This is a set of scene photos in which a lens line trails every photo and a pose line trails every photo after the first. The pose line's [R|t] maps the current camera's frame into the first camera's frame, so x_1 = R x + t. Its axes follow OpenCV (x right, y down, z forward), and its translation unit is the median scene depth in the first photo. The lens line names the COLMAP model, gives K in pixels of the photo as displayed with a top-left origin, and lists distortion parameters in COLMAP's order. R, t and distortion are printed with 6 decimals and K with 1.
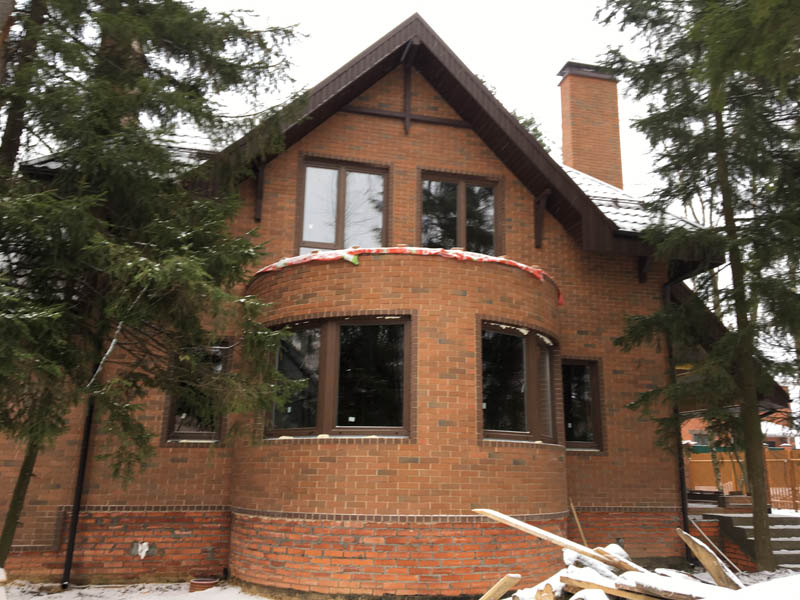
lens RADIAL K [[732.3, 0, 400.6], [0, 732.3, 283.9], [0, 0, 1]] dist [0.124233, -0.238520]
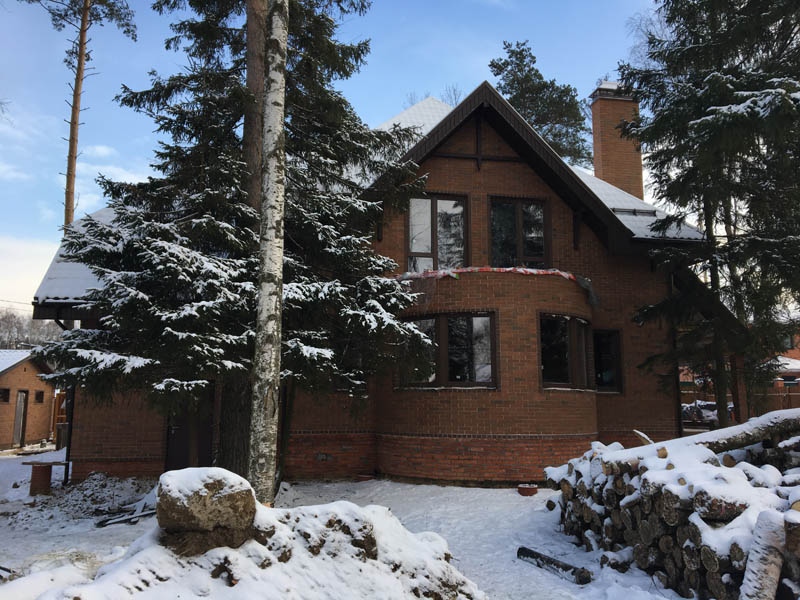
lens RADIAL K [[660.8, 0, 400.0], [0, 660.8, 300.0], [0, 0, 1]] dist [0.099707, -0.157790]
pose [[0.997313, -0.020851, -0.070222, -0.076752], [0.026946, 0.995844, 0.087002, -0.096597], [0.068116, -0.088660, 0.993730, -0.368104]]
